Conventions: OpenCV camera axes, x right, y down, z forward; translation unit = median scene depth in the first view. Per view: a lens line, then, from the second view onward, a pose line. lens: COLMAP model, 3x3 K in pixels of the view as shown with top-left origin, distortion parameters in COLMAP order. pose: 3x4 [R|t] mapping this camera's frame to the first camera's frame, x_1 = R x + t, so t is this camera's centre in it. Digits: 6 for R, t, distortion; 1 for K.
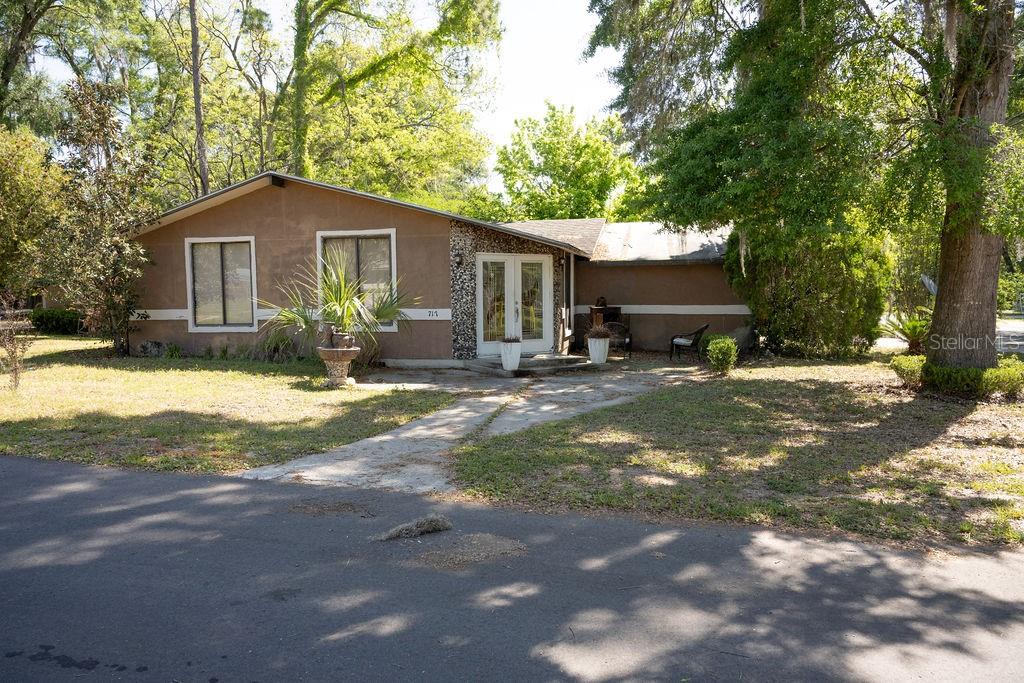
lens RADIAL K [[690.4, 0, 512.0], [0, 690.4, 341.5], [0, 0, 1]] dist [-0.003230, 0.000139]
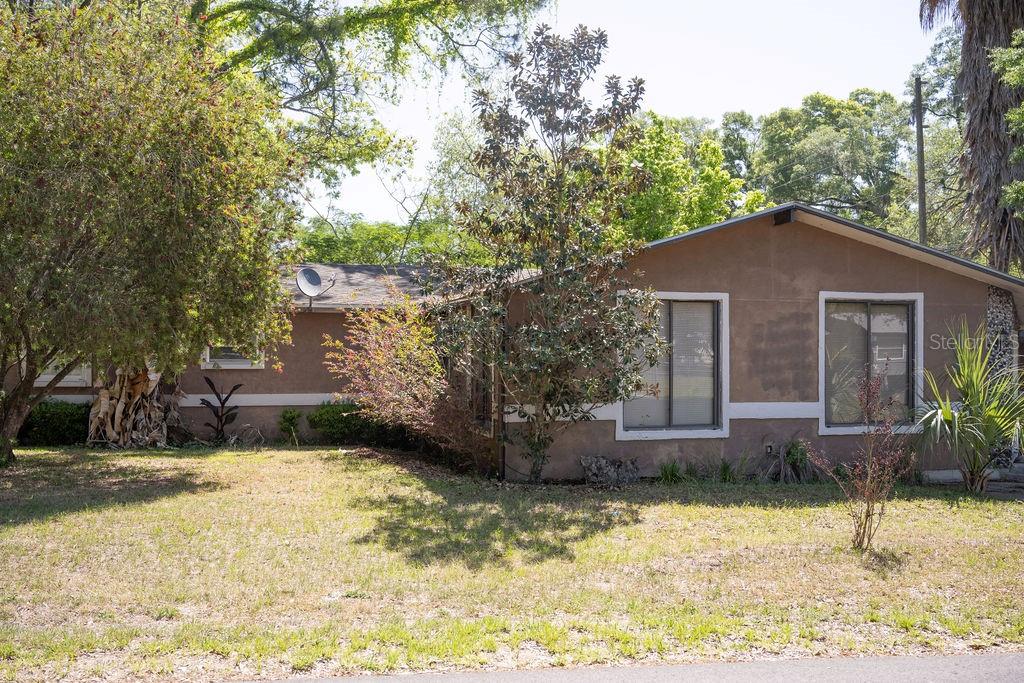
lens RADIAL K [[947.9, 0, 512.0], [0, 947.9, 341.5], [0, 0, 1]] dist [0.006839, 0.007224]
pose [[0.885338, 0.017322, 0.464625, -1.019767], [0.018266, 0.997239, -0.071983, -0.045744], [-0.464589, 0.072216, 0.882577, 0.302297]]
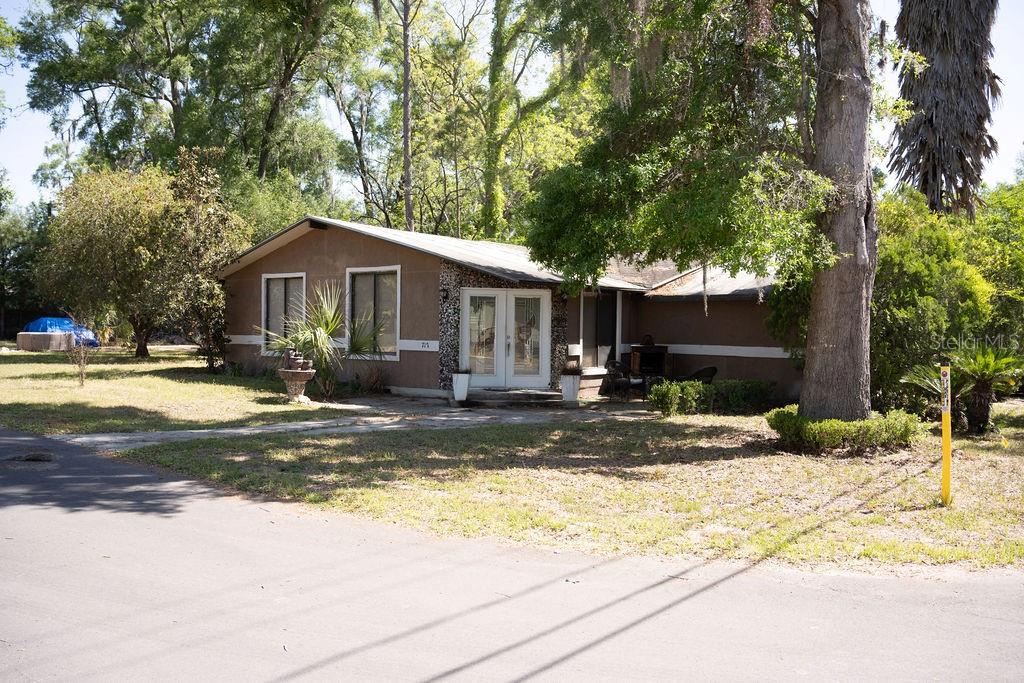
lens RADIAL K [[859.7, 0, 512.0], [0, 859.7, 341.5], [0, 0, 1]] dist [0.009668, 0.000042]
pose [[0.906572, 0.027454, -0.421157, 0.549354], [-0.051704, 0.997590, -0.046267, 0.008181], [0.418872, 0.063720, 0.905807, -0.132924]]
